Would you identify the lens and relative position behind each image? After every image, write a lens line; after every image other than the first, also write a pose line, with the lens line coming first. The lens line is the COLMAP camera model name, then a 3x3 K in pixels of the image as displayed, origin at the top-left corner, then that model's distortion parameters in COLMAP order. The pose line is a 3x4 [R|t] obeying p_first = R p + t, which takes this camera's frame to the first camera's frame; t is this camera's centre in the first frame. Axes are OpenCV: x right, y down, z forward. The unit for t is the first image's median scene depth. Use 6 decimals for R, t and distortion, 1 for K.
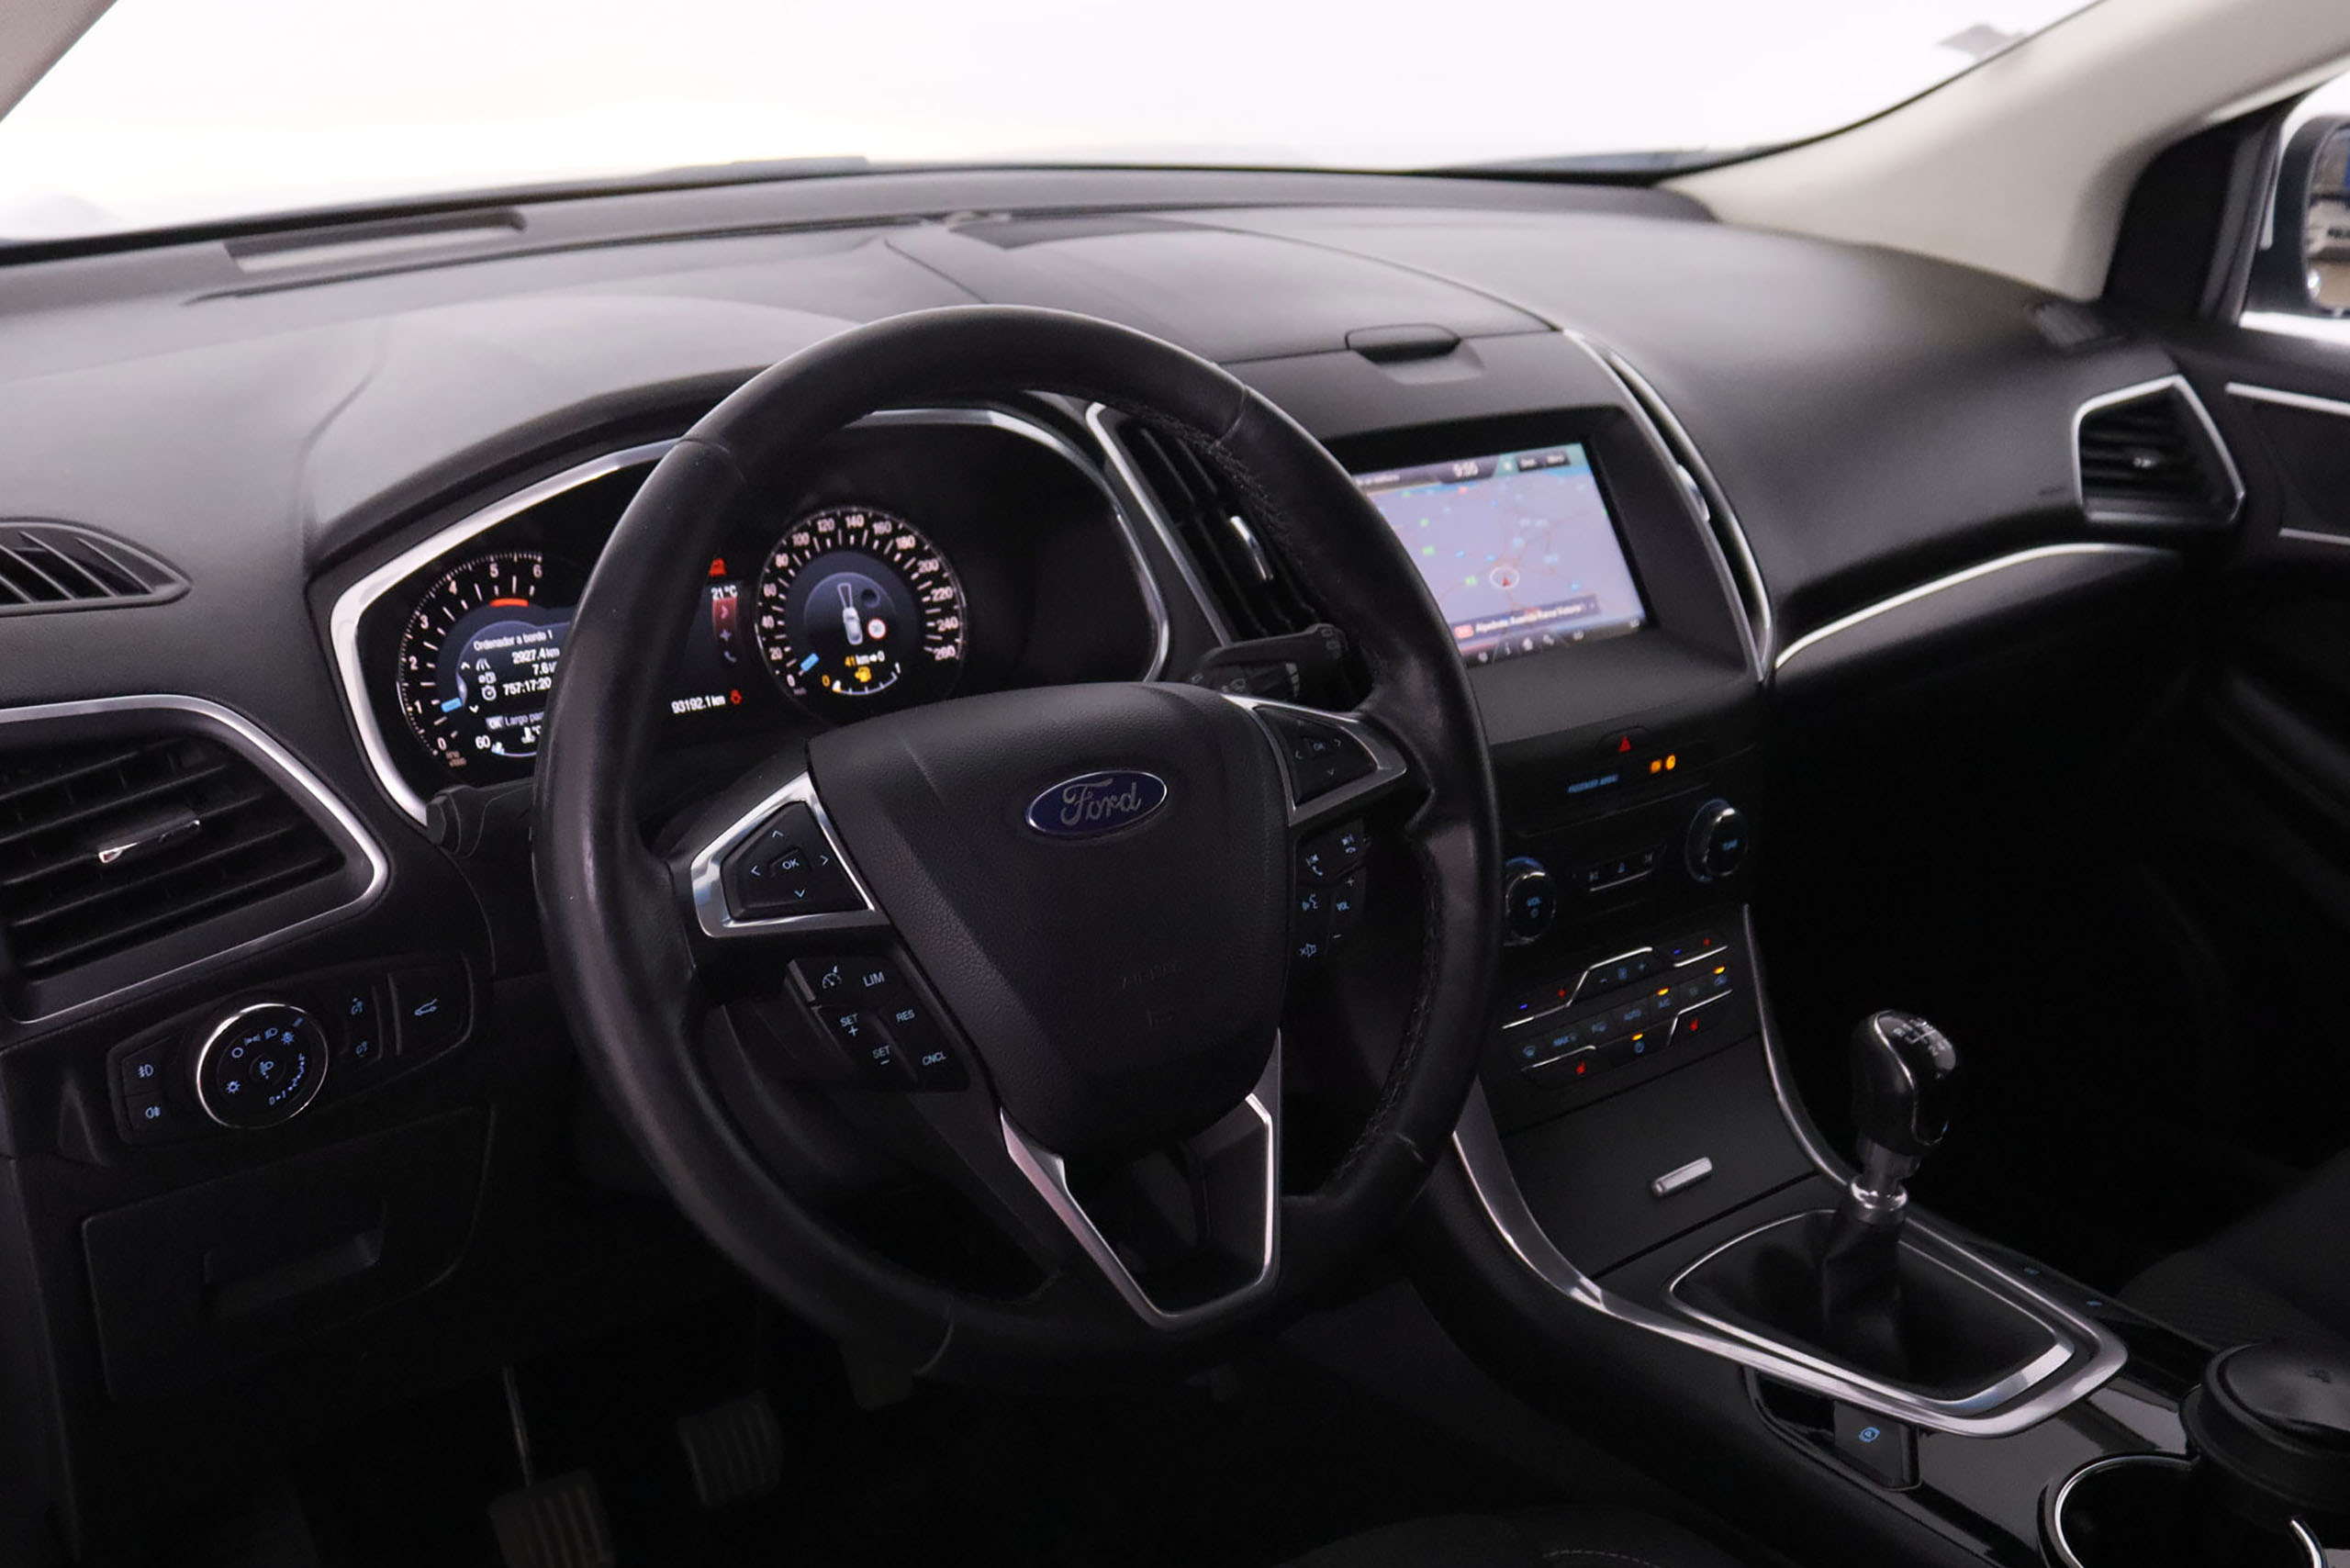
lens RADIAL K [[2203.4, 0, 1172.4], [0, 2203.4, 770.7], [0, 0, 1]] dist [-0.124594, 0.000000]
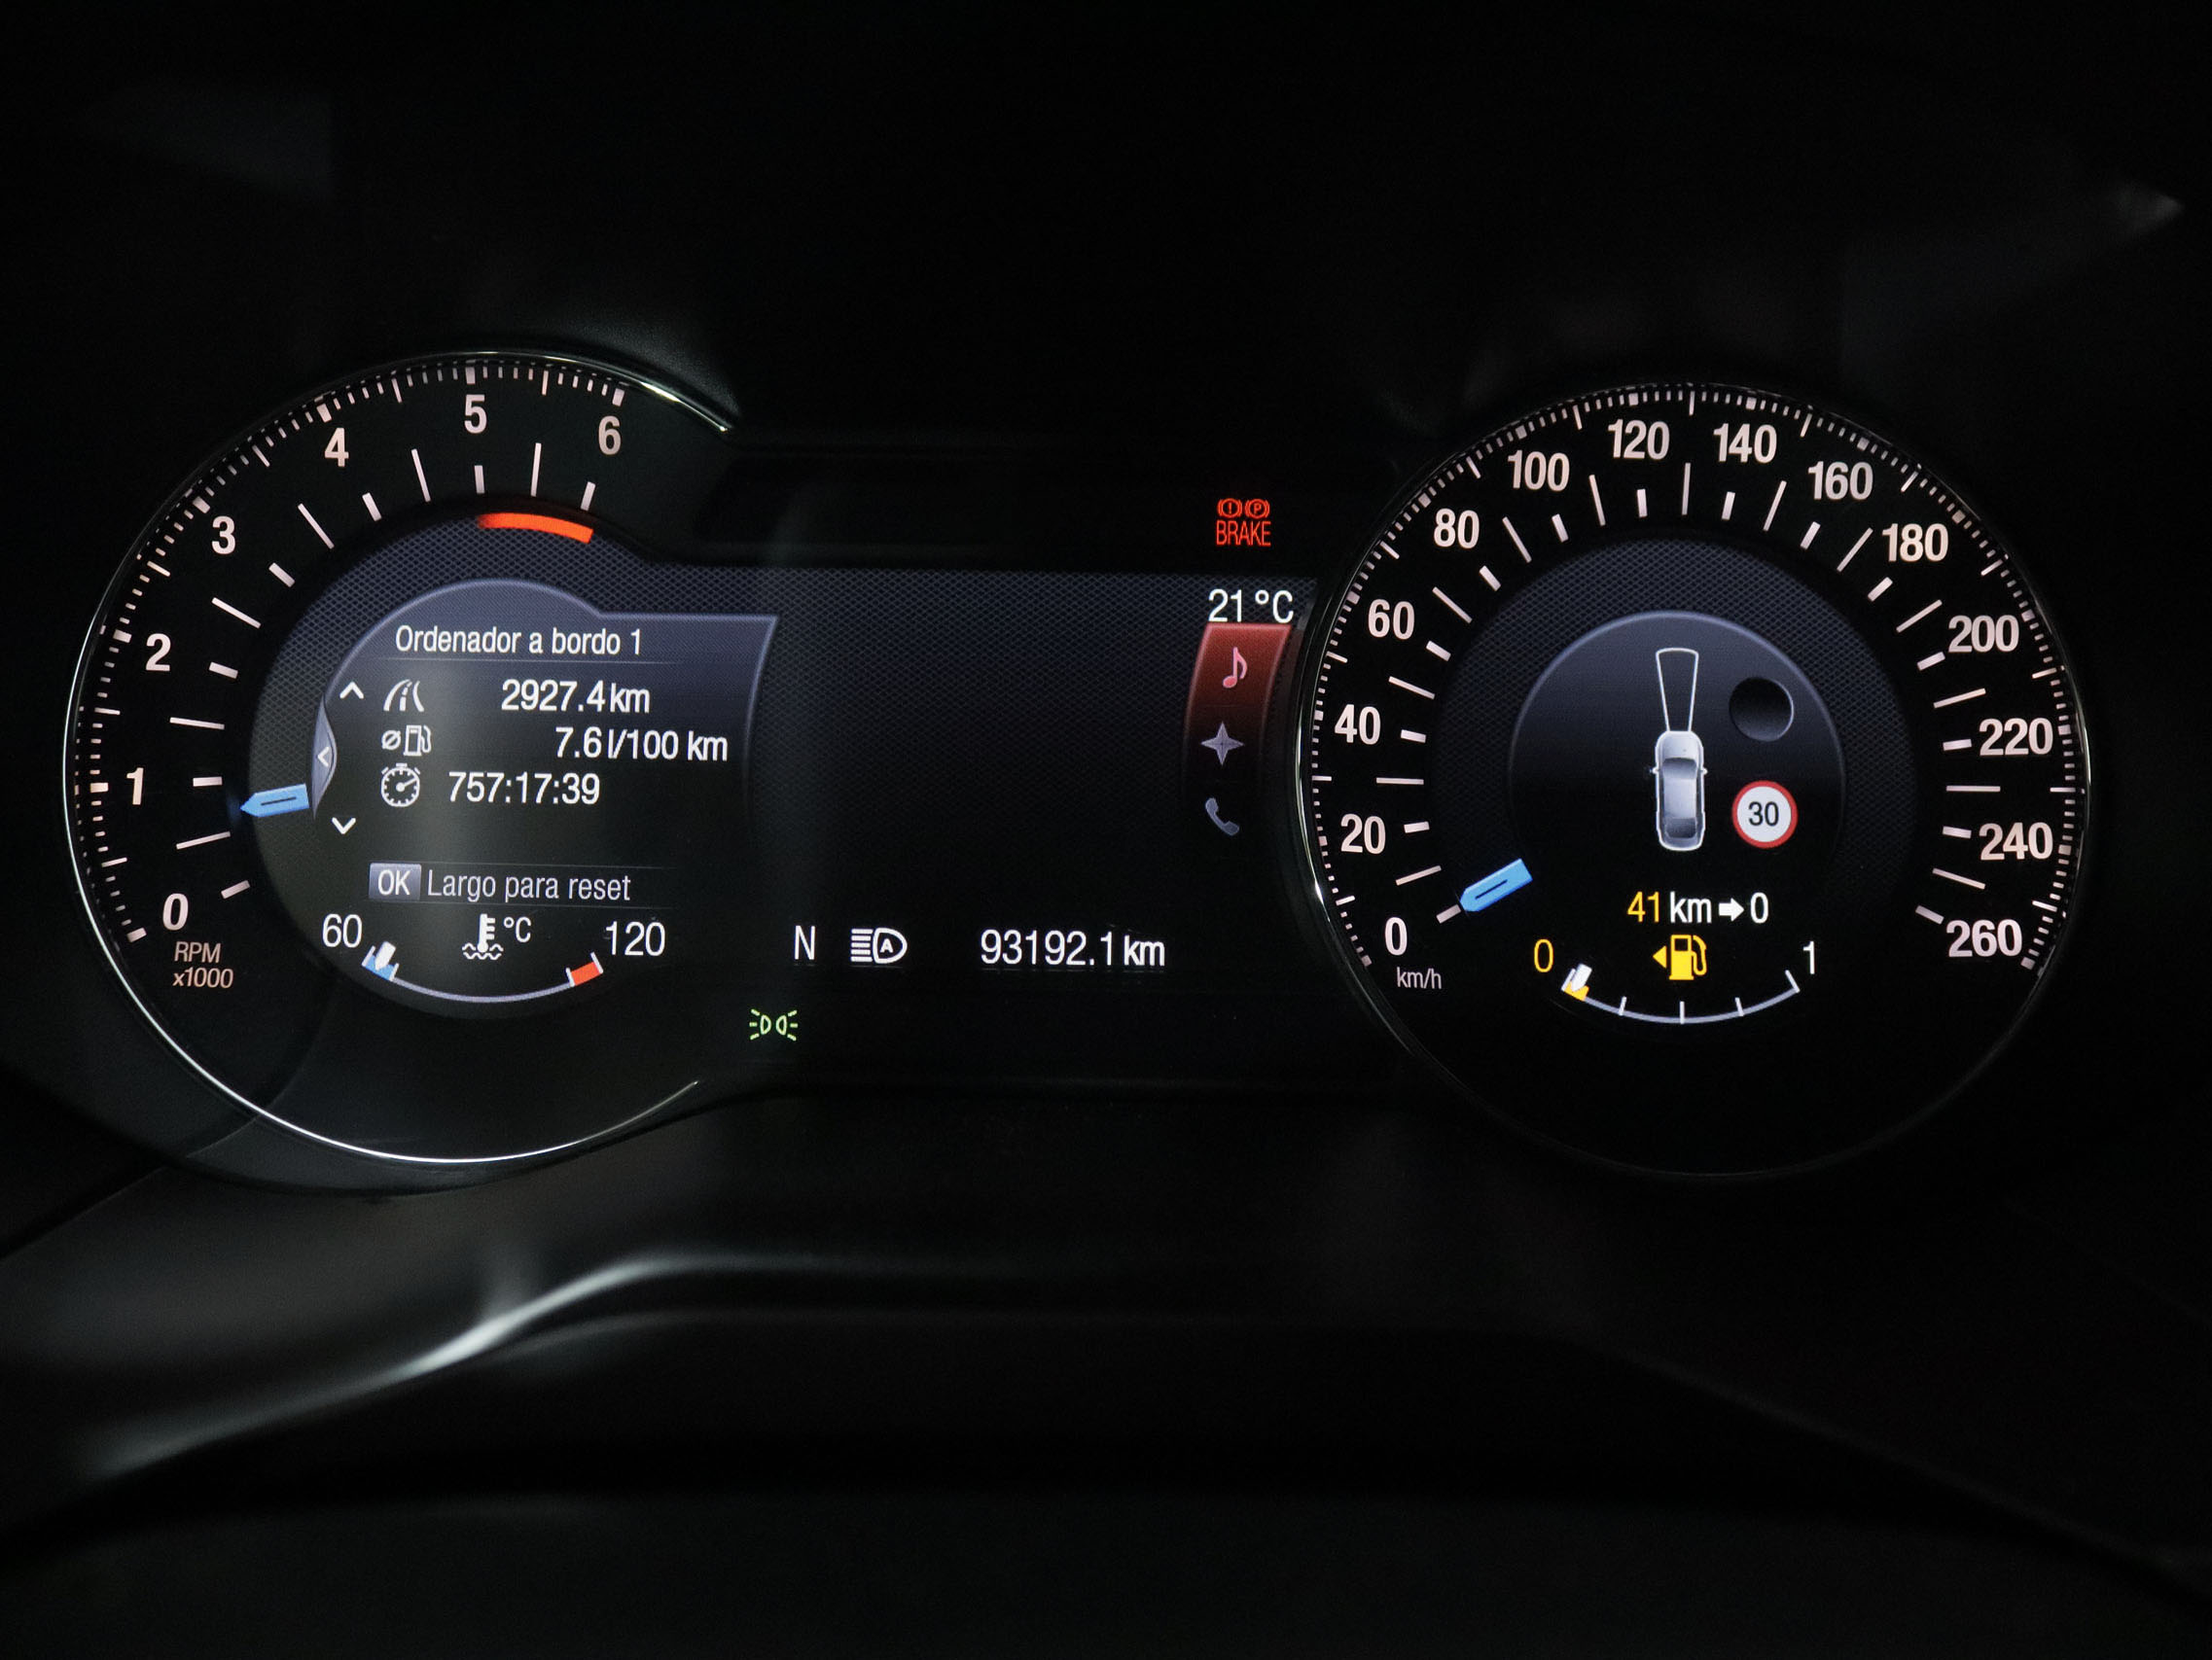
lens RADIAL K [[2045.2, 0, 1130.4], [0, 2045.2, 798.2], [0, 0, 1]] dist [-0.160718, 0.083002]
pose [[0.812101, 0.165167, -0.559653, -0.053955], [-0.198802, 0.980039, 0.000755, -0.051533], [0.548607, 0.110647, 0.828727, 0.749531]]
